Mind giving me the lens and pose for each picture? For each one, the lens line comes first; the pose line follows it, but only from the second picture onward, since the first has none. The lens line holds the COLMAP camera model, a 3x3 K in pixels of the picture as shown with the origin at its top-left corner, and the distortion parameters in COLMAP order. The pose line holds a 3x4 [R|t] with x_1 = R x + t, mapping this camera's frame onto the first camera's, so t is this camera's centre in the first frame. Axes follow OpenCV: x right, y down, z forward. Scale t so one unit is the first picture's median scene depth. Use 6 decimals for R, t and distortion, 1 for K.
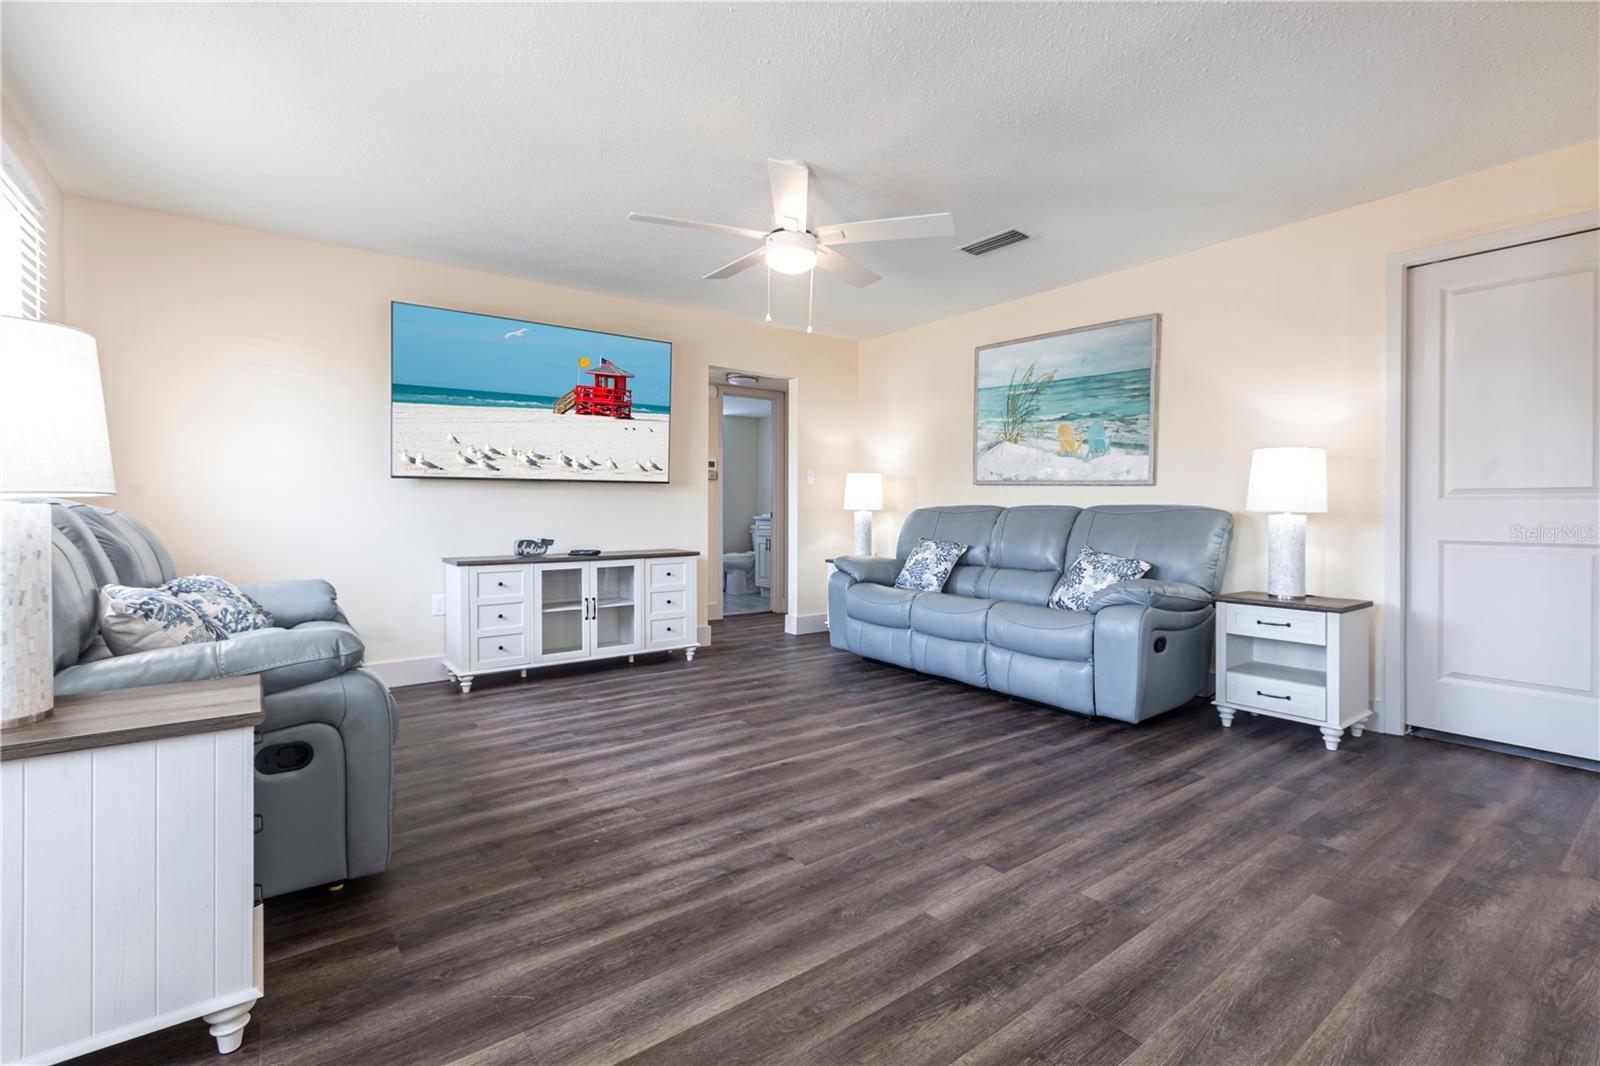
lens RADIAL K [[717.0, 0, 796.7], [0, 717.0, 519.0], [0, 0, 1]] dist [0.000048, -0.000008]
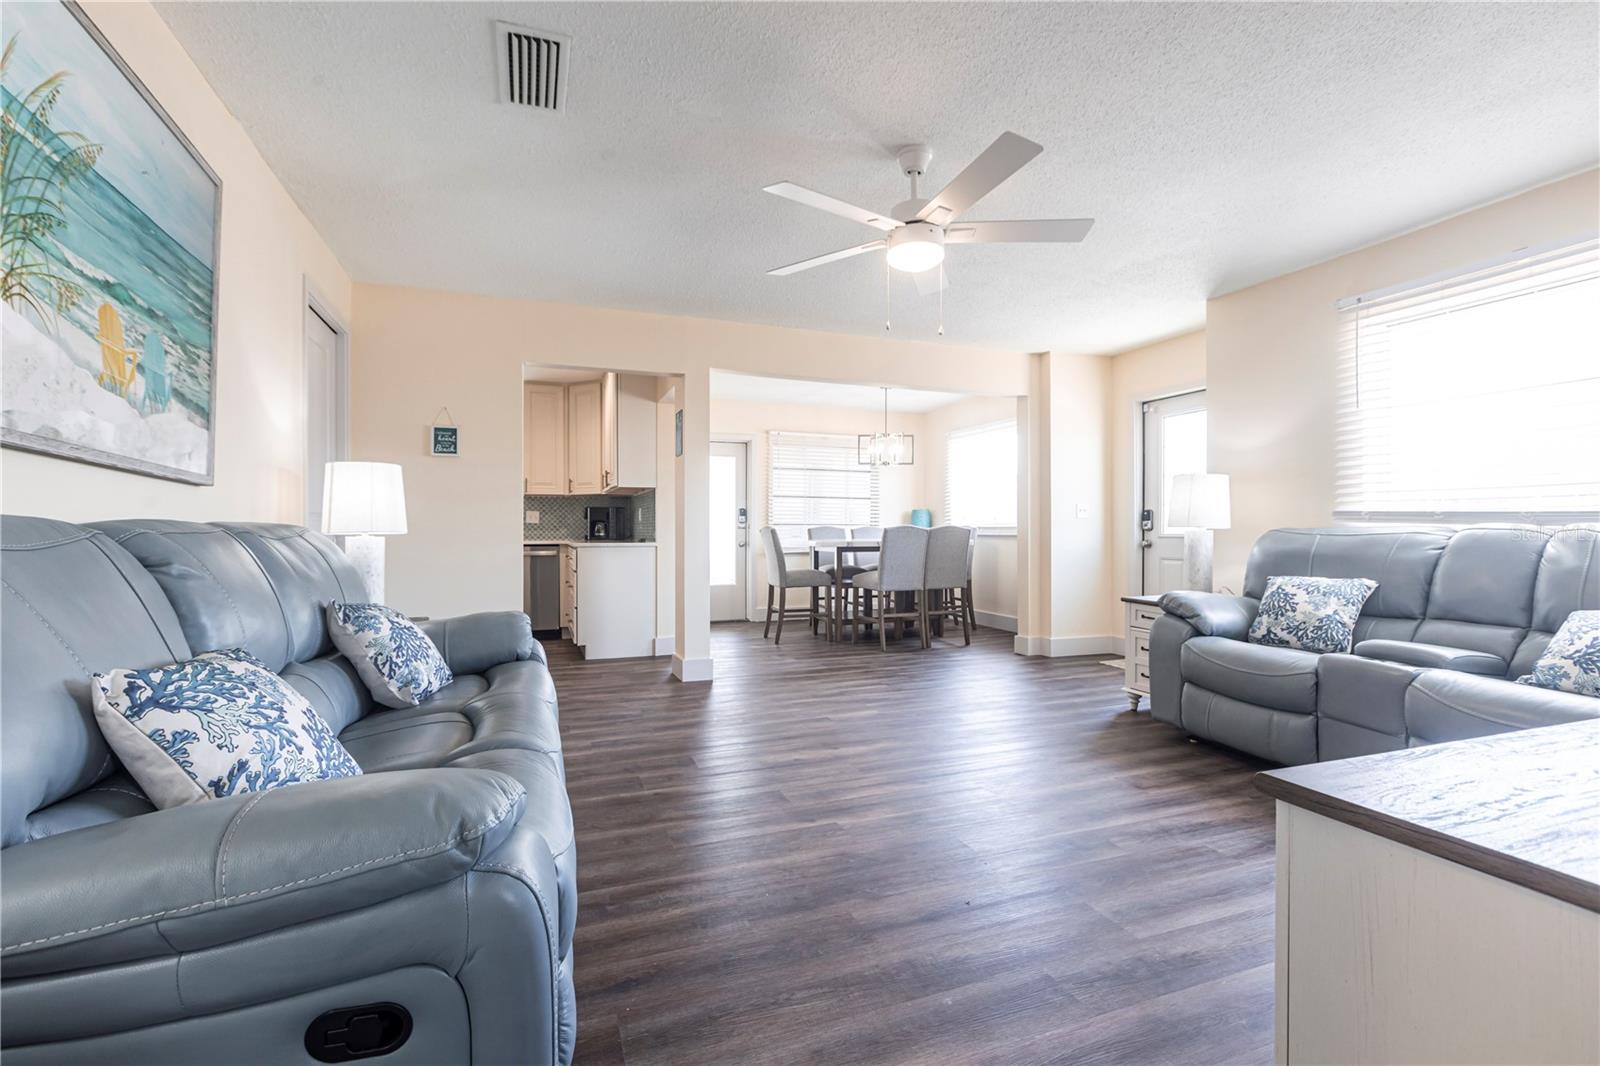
lens RADIAL K [[717.0, 0, 797.1], [0, 717.0, 532.4], [0, 0, 1]] dist [0.000048, -0.000008]
pose [[-0.960186, -0.002847, 0.279347, -0.108824], [0.001659, 0.999872, 0.015892, -0.024664], [-0.279357, 0.015723, -0.960059, 1.754001]]
